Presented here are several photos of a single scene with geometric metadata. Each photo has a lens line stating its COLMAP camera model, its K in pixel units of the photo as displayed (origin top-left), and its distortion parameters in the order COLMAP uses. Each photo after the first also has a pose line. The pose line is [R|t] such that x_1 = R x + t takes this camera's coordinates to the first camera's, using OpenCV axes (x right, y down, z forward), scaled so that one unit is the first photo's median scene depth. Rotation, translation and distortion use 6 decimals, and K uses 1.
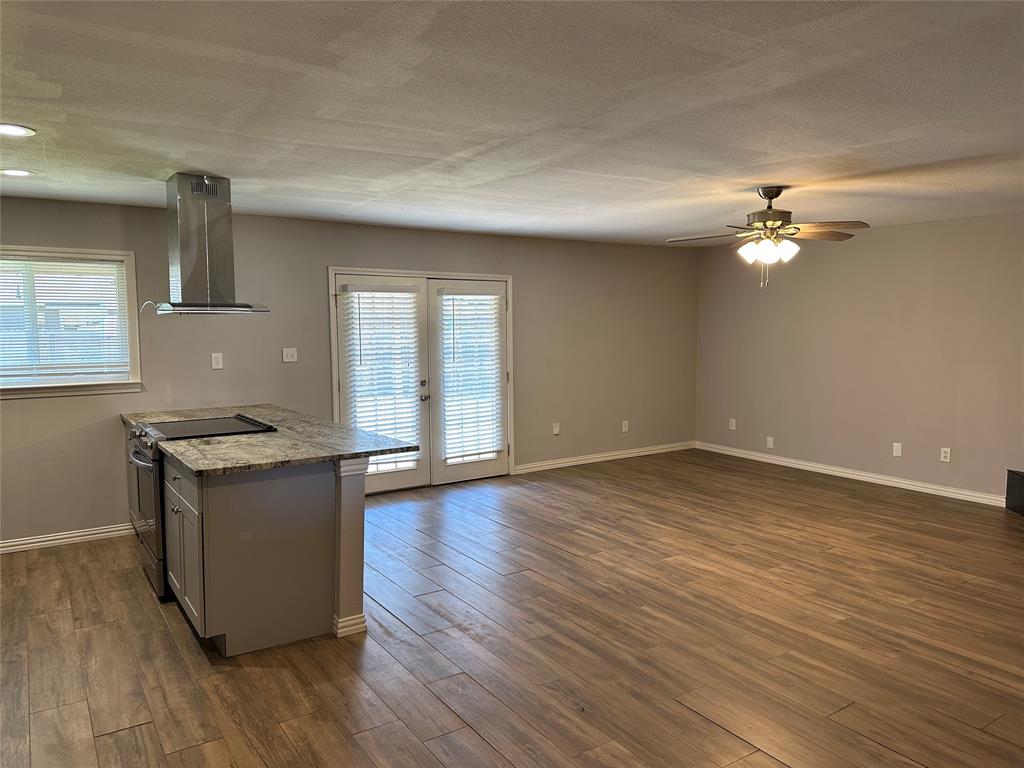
lens RADIAL K [[708.0, 0, 511.9], [0, 708.0, 391.9], [0, 0, 1]] dist [0.086776, -0.123625]
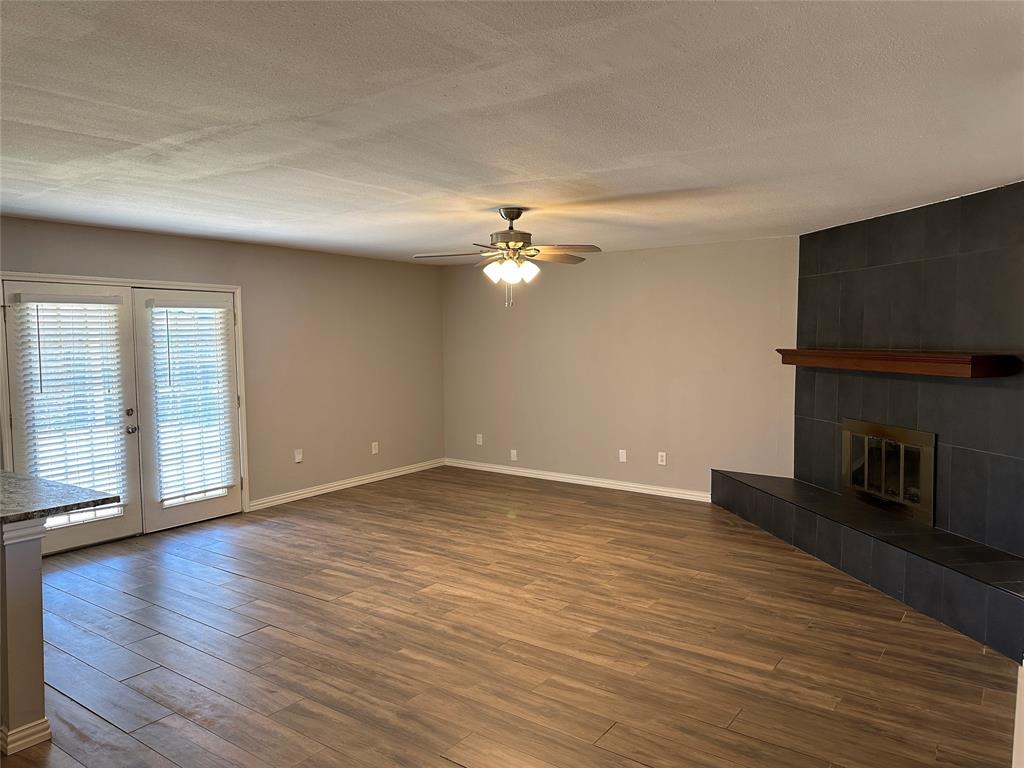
lens RADIAL K [[708.0, 0, 511.9], [0, 708.0, 391.9], [0, 0, 1]] dist [0.086776, -0.123625]
pose [[0.936984, -0.026047, 0.348399, 0.003549], [0.033719, 0.999304, -0.015974, -0.010140], [-0.347740, 0.026715, 0.937210, 0.065586]]
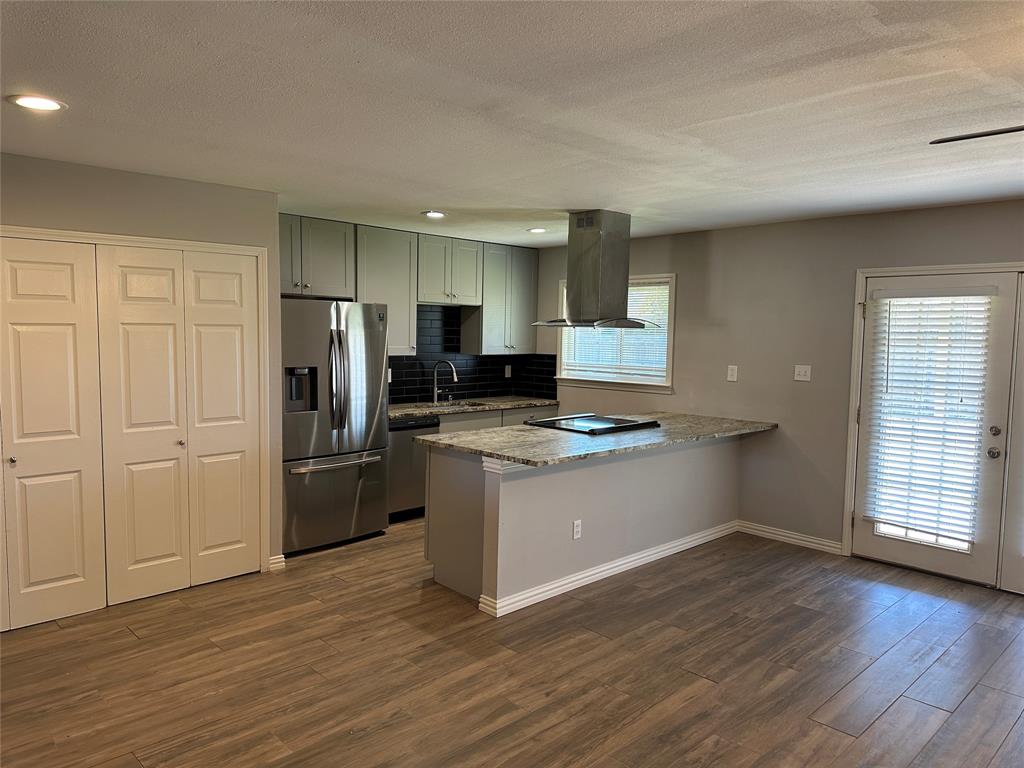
lens RADIAL K [[720.3, 0, 512.0], [0, 720.3, 384.0], [0, 0, 1]] dist [0.093832, -0.123342]
pose [[0.172870, 0.080364, -0.981661, 0.654190], [-0.108135, 0.992190, 0.062183, -0.069398], [0.978991, 0.095402, 0.180210, 0.602984]]
